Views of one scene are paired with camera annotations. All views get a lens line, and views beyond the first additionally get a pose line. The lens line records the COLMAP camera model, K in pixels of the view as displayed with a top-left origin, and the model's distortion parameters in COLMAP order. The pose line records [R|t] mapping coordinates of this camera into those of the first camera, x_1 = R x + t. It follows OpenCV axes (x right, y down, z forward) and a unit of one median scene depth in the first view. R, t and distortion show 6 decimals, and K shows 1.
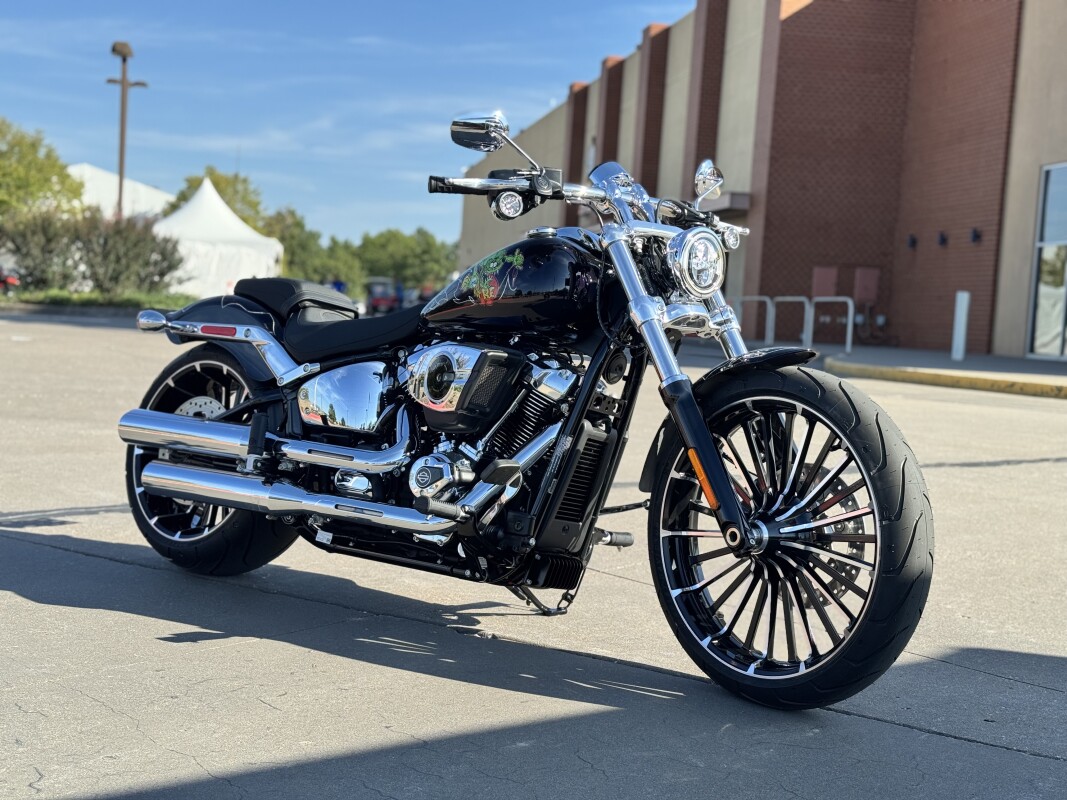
lens RADIAL K [[1477.0, 0, 533.5], [0, 1477.0, 400.0], [0, 0, 1]] dist [0.154349, -0.004333]
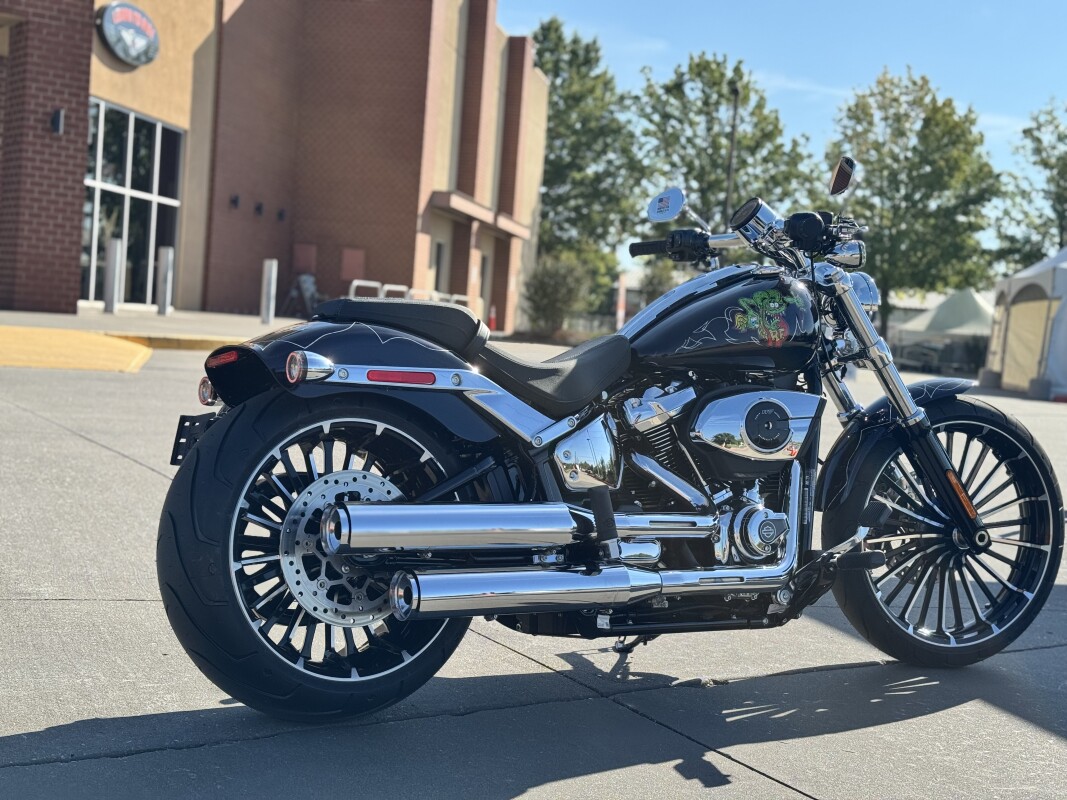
lens RADIAL K [[1551.8, 0, 533.5], [0, 1551.8, 400.0], [0, 0, 1]] dist [0.009615, -0.006866]
pose [[0.315186, -0.084416, 0.945268, -0.966867], [-0.005182, 0.995868, 0.090663, -0.111485], [-0.949016, -0.033474, 0.313446, 0.763773]]
